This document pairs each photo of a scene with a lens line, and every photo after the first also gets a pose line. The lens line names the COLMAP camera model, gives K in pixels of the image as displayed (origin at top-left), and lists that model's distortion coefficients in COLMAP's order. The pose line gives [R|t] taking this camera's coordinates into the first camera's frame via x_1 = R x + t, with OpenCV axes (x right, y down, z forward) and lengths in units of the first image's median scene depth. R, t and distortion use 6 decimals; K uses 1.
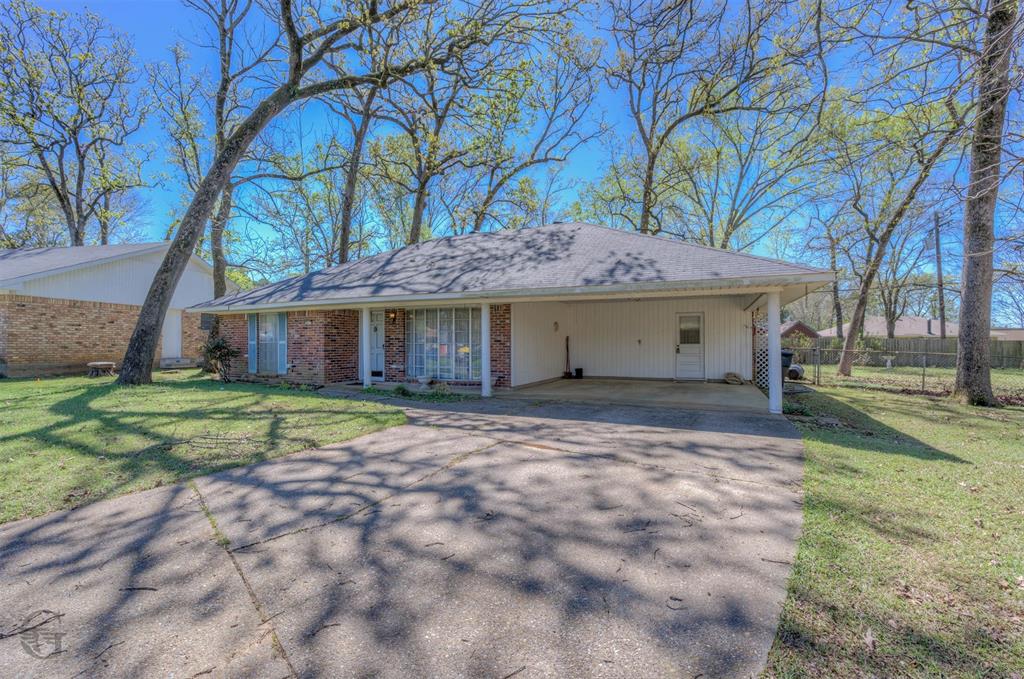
lens RADIAL K [[439.8, 0, 516.7], [0, 439.8, 341.2], [0, 0, 1]] dist [-0.022919, -0.000870]
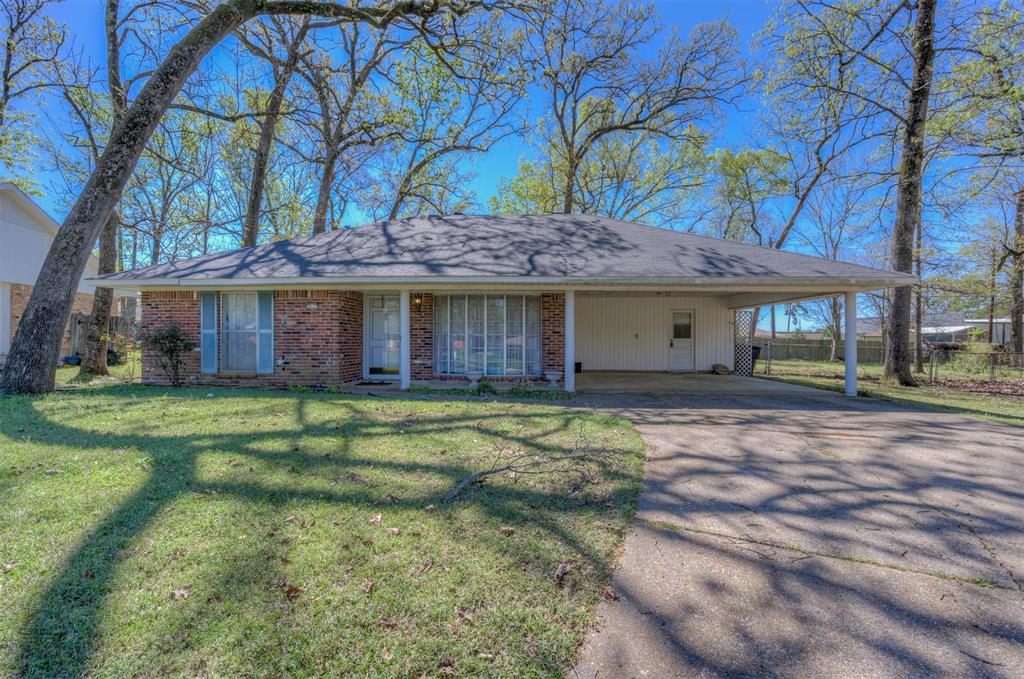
lens RADIAL K [[439.8, 0, 512.1], [0, 439.8, 342.0], [0, 0, 1]] dist [-0.022919, -0.000870]
pose [[0.934614, 0.005474, 0.355622, -0.418767], [-0.007779, 0.999957, 0.005052, 0.014483], [-0.355579, -0.007489, 0.934616, 0.152623]]
